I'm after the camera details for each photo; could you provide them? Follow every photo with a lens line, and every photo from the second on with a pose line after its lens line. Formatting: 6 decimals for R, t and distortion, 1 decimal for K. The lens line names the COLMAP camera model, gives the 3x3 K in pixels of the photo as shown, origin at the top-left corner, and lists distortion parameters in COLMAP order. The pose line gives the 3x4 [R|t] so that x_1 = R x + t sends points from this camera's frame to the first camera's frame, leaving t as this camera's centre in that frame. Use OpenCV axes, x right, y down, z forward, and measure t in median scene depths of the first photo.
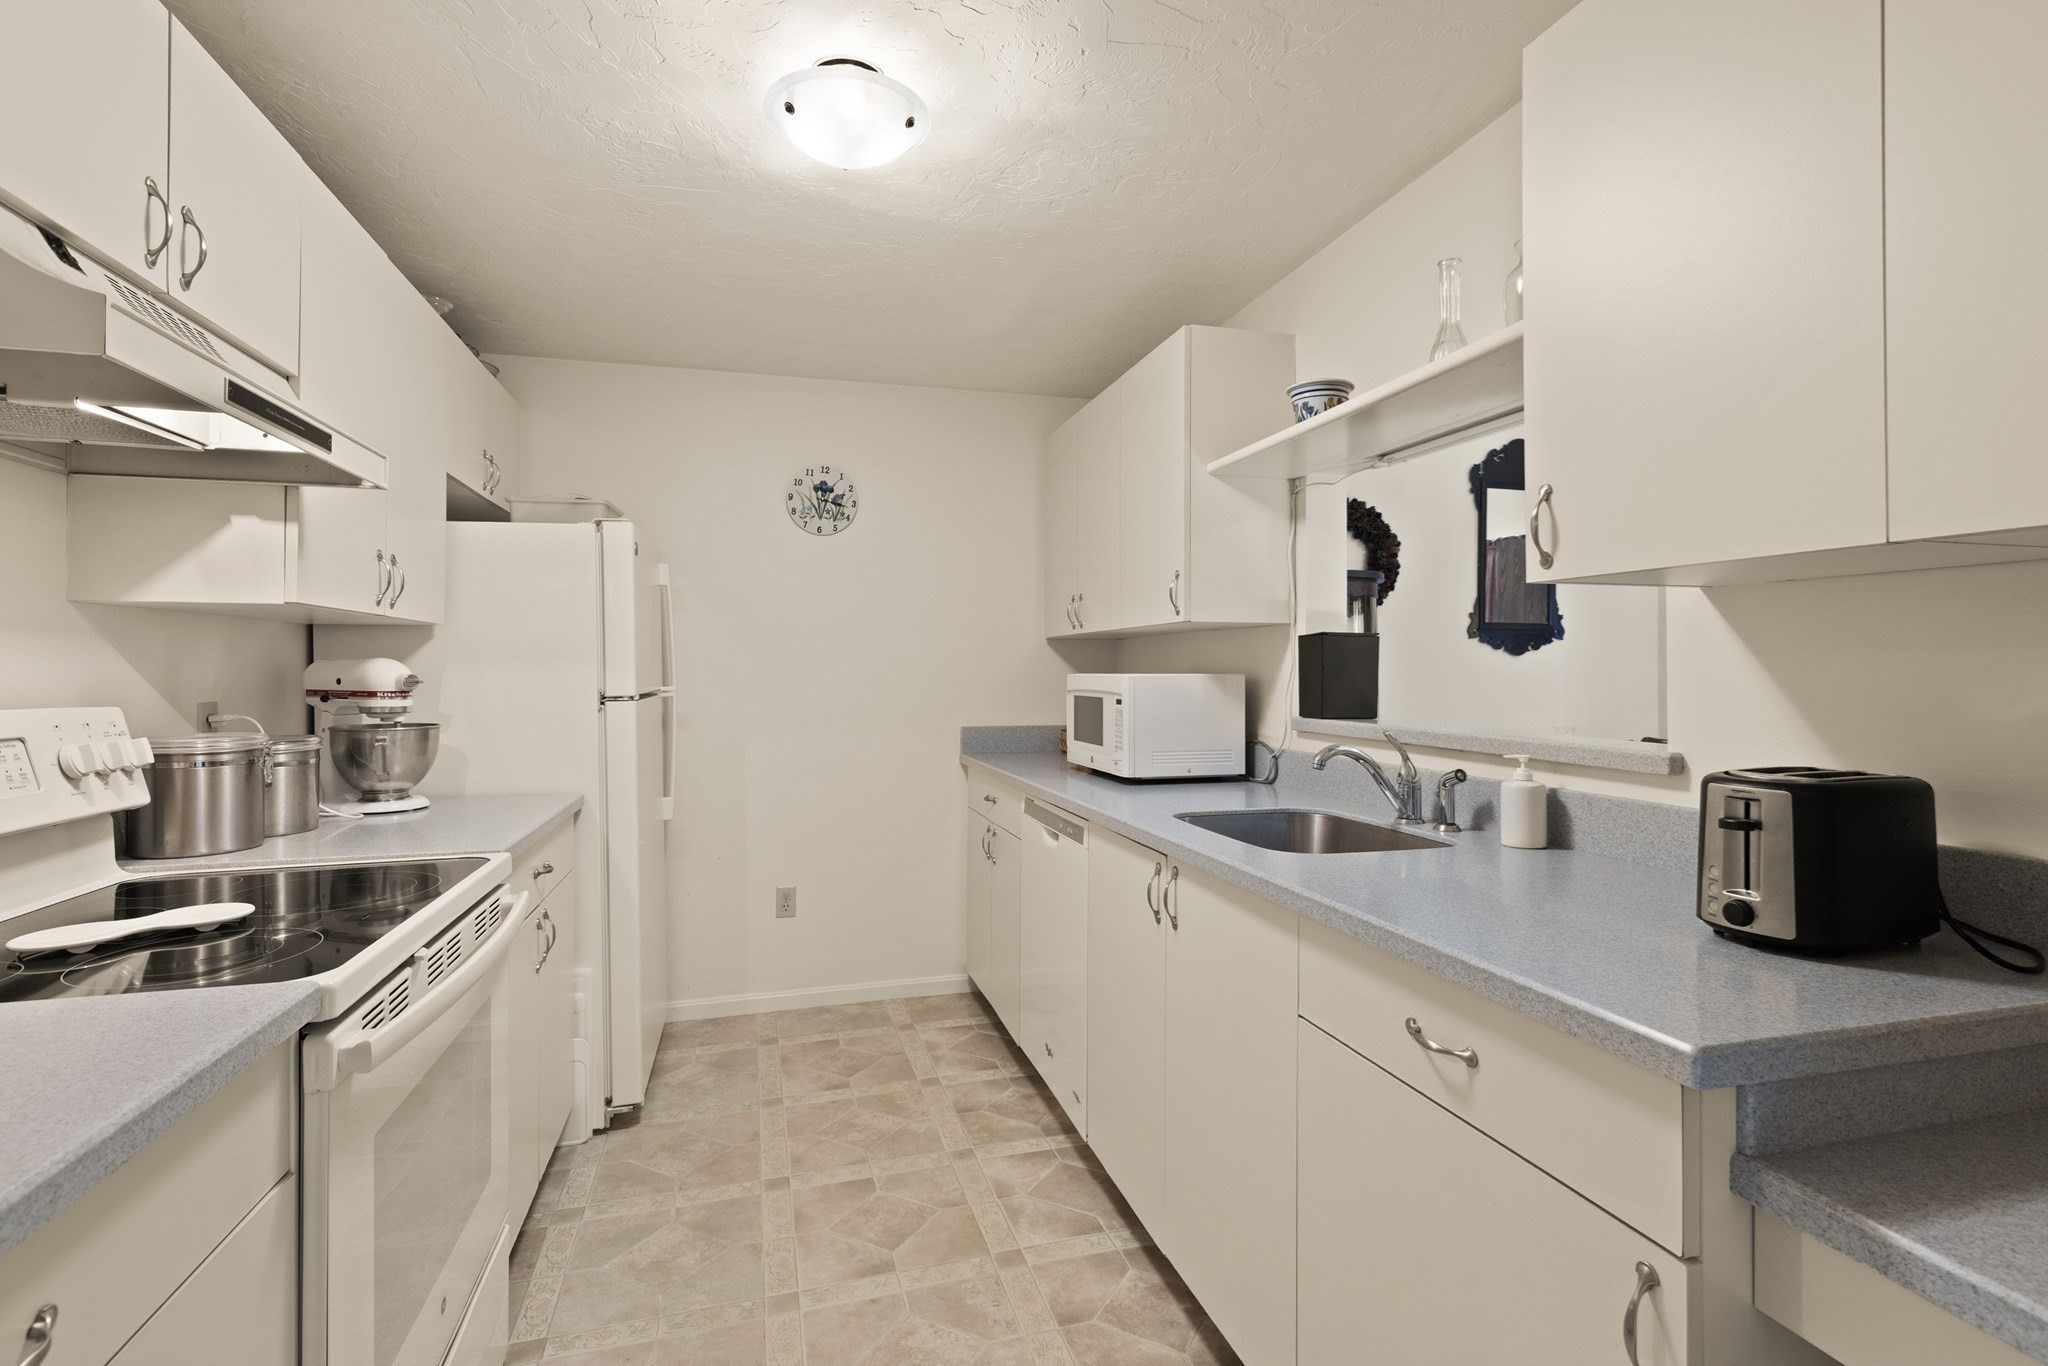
lens RADIAL K [[964.4, 0, 1030.0], [0, 964.4, 616.3], [0, 0, 1]] dist [0.001932, -0.001478]
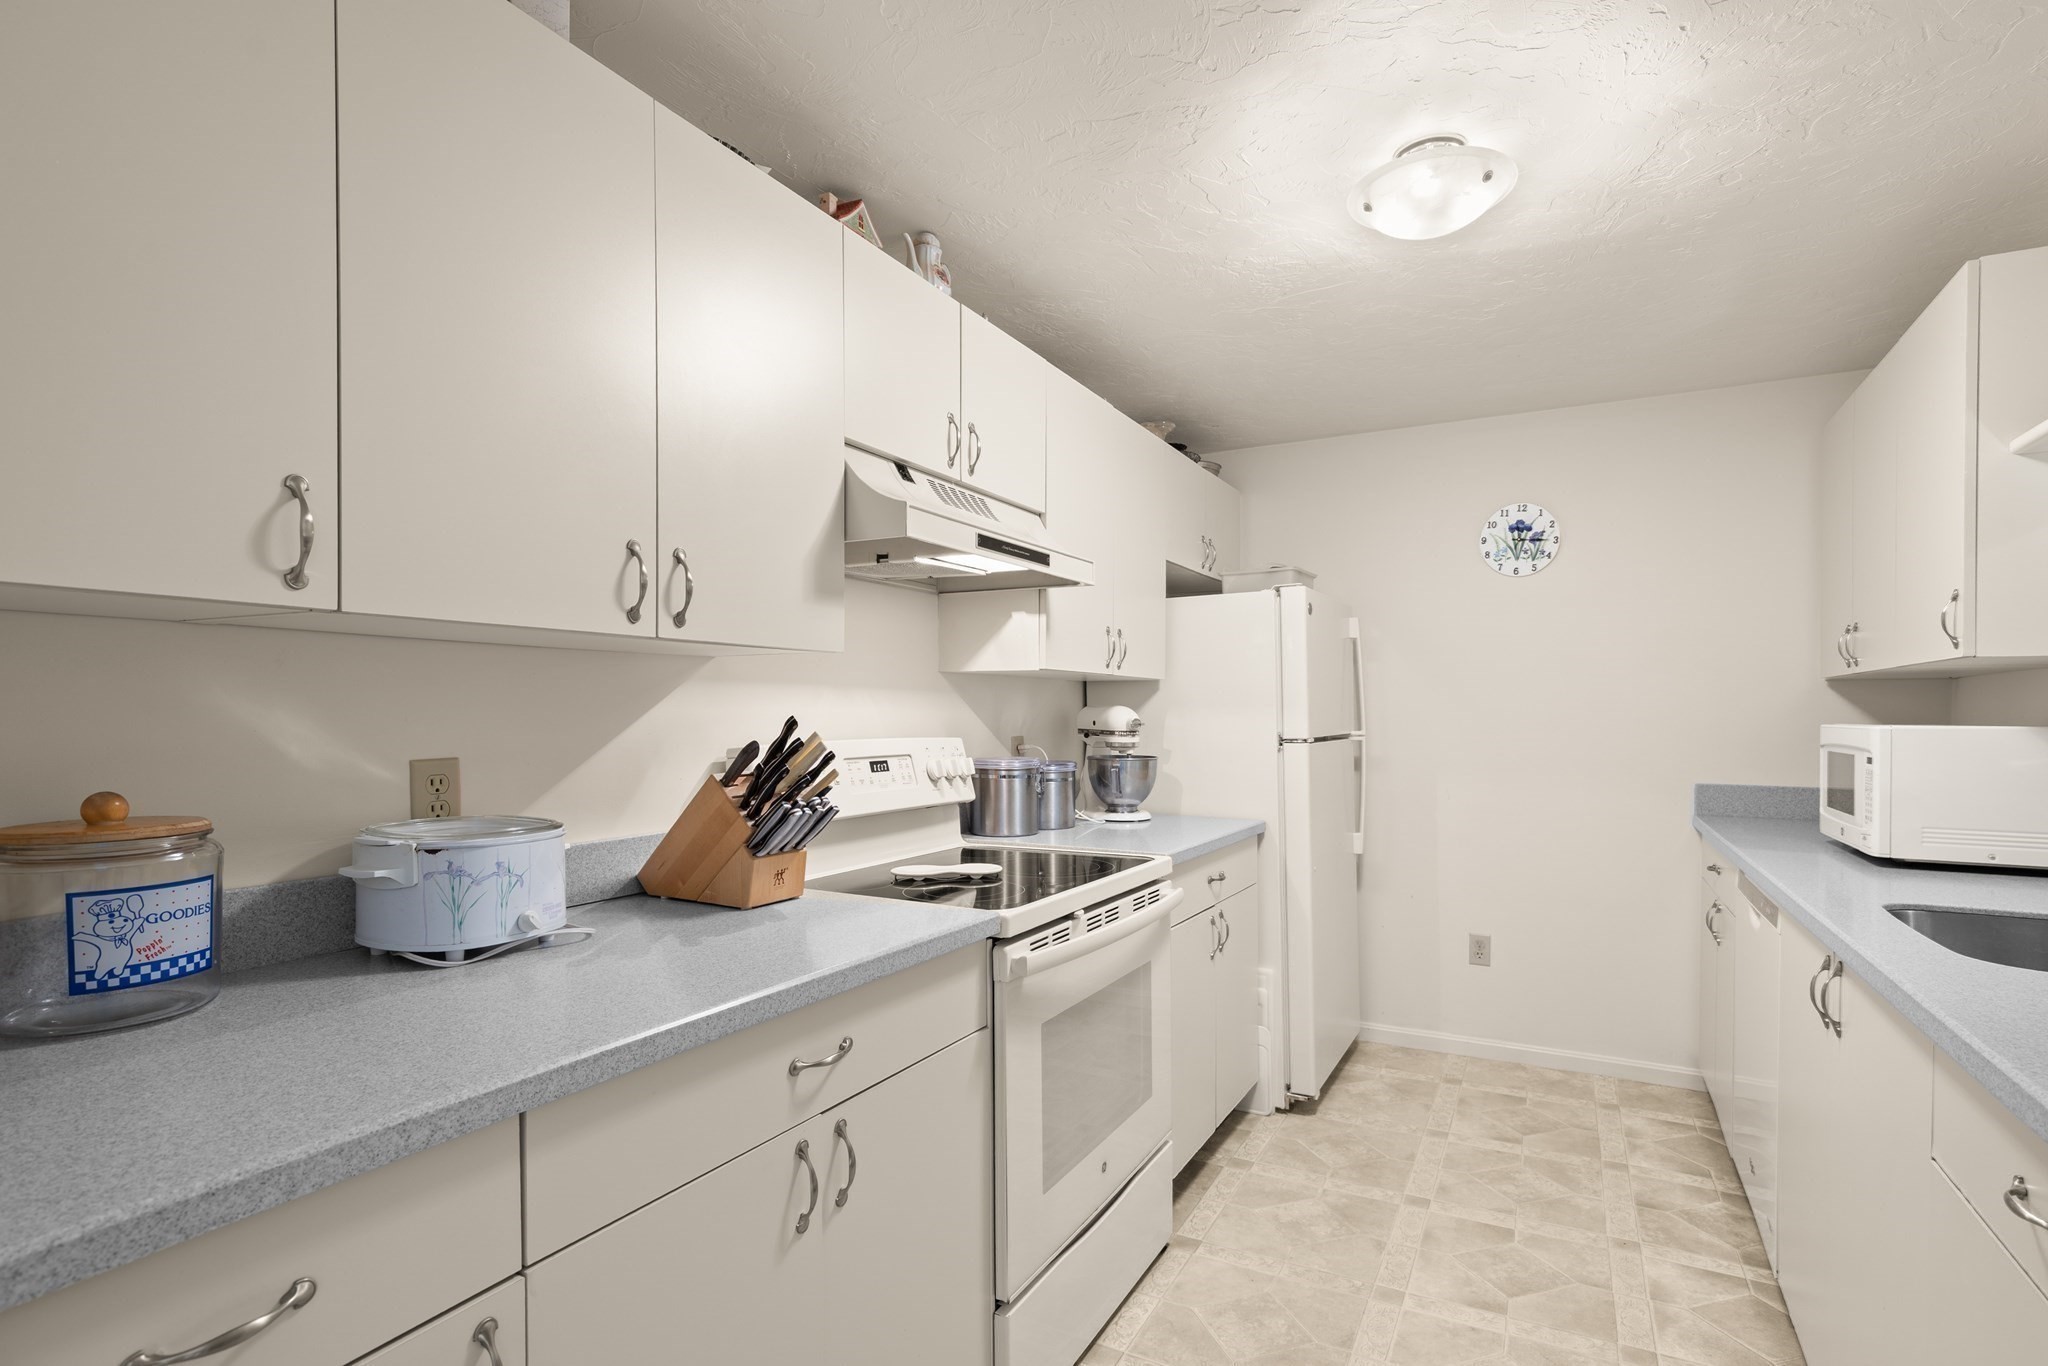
lens RADIAL K [[982.1, 0, 1064.3], [0, 982.1, 650.6], [0, 0, 1]] dist [0.003340, -0.005391]
pose [[0.731787, -0.037847, -0.680482, 0.208552], [0.032053, 0.999263, -0.021108, -0.007315], [0.680780, -0.006365, 0.732461, -0.051691]]
